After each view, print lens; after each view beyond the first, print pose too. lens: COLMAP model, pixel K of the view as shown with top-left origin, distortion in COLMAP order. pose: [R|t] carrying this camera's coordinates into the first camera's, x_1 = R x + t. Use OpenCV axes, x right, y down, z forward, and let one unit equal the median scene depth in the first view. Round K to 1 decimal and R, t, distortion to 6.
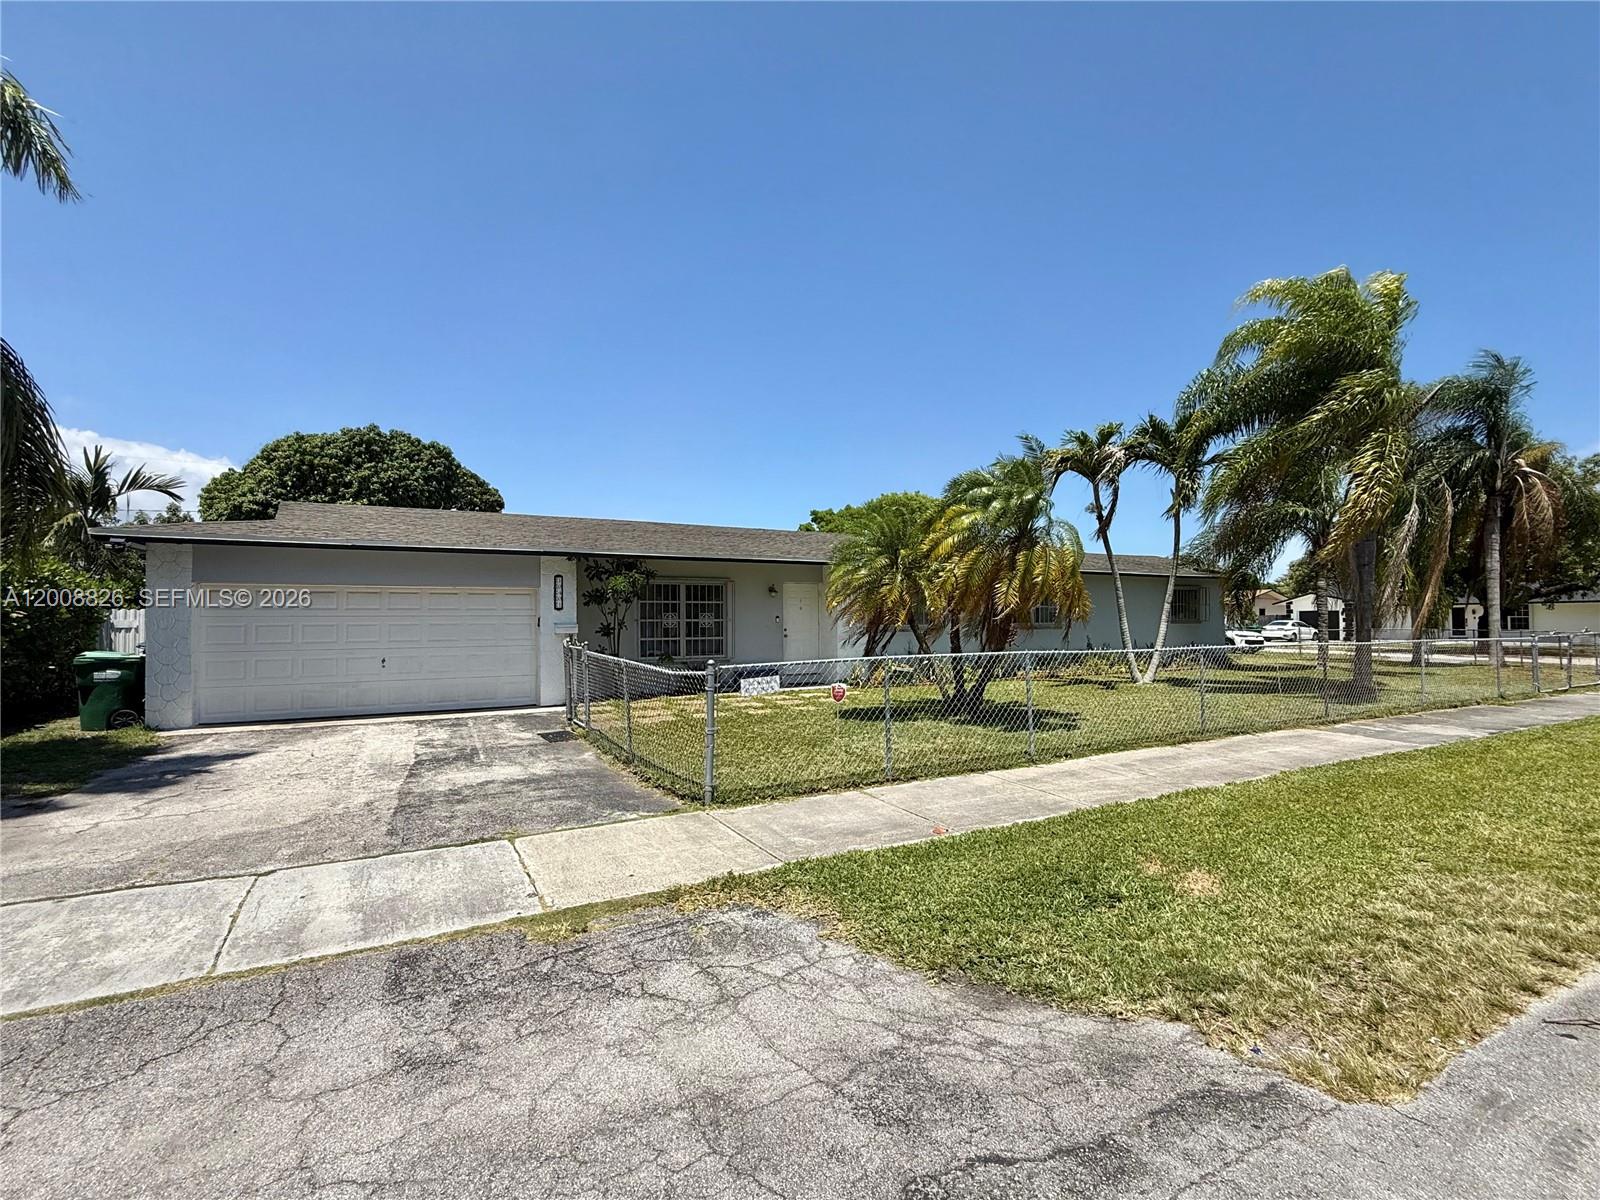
lens RADIAL K [[730.0, 0, 800.0], [0, 730.0, 600.0], [0, 0, 1]] dist [-0.003541, -0.000154]
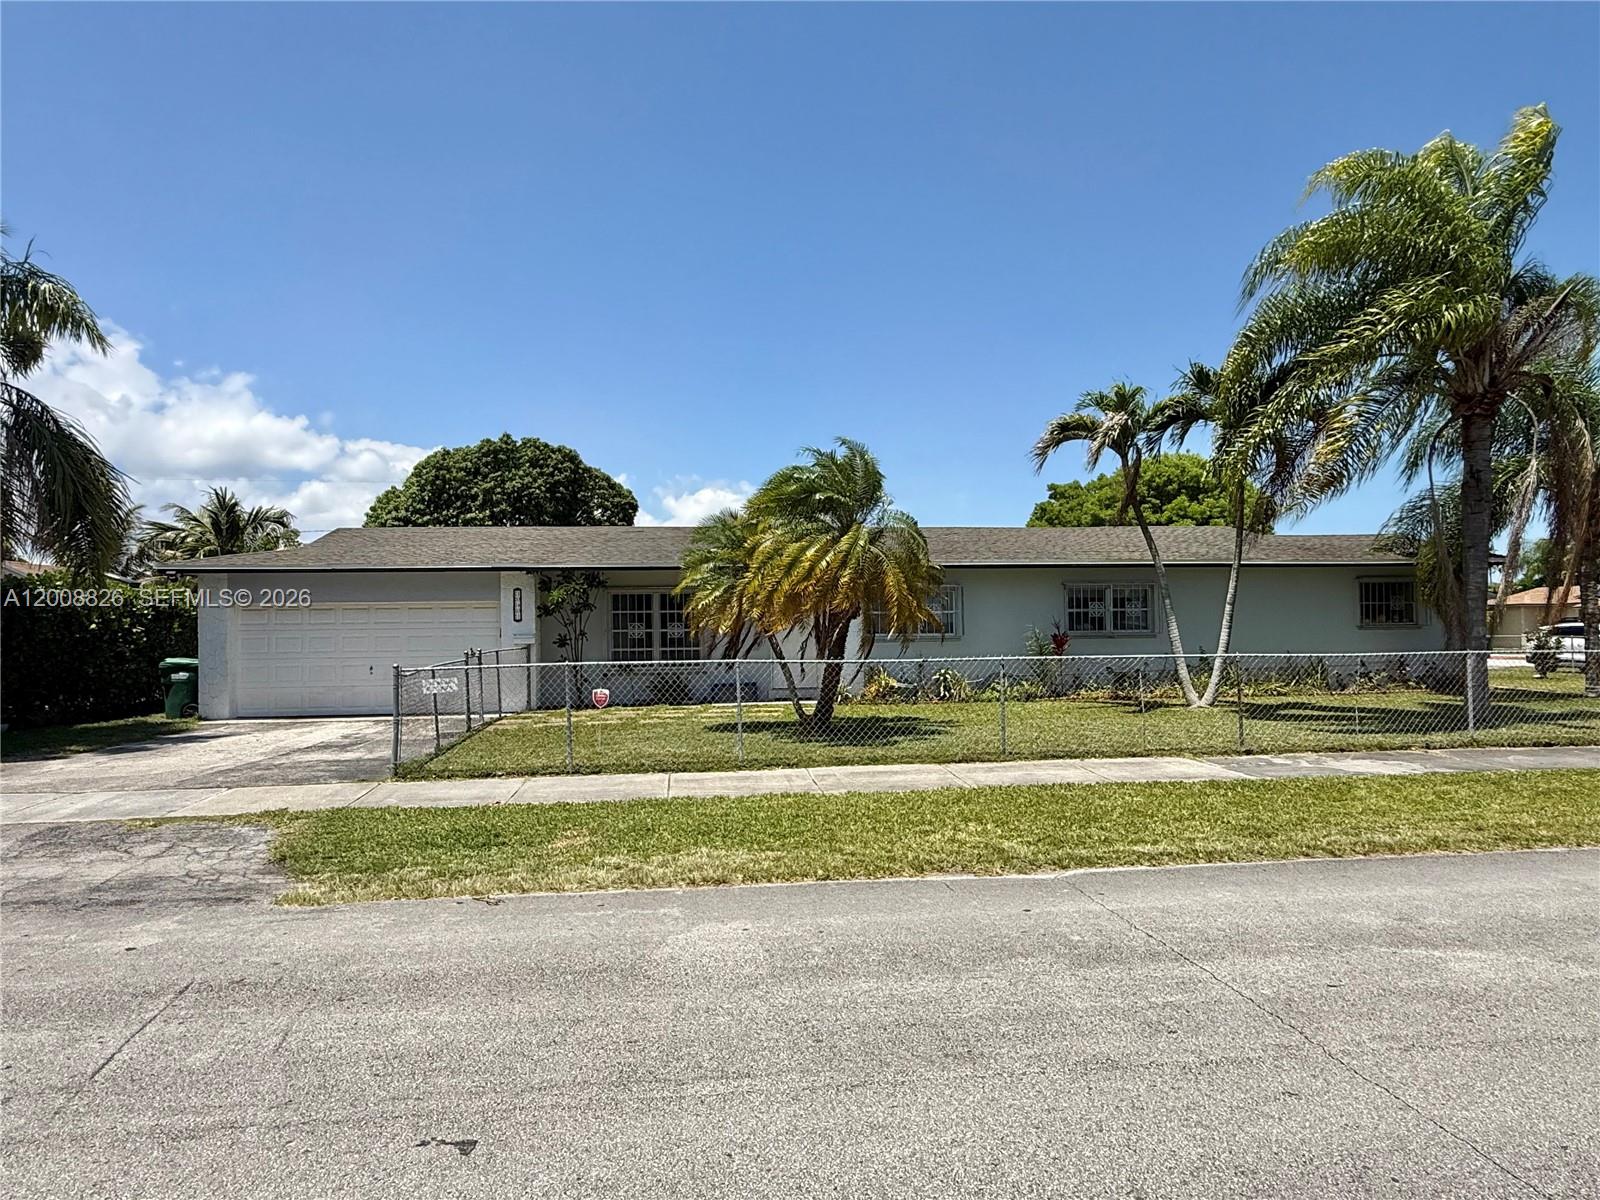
lens RADIAL K [[951.5, 0, 800.0], [0, 951.5, 600.0], [0, 0, 1]] dist [-0.005915, -0.001799]
pose [[0.933768, -0.017043, -0.357473, 0.476765], [0.016875, 0.999851, -0.003590, -0.005099], [0.357481, -0.002680, 0.933917, -0.122073]]
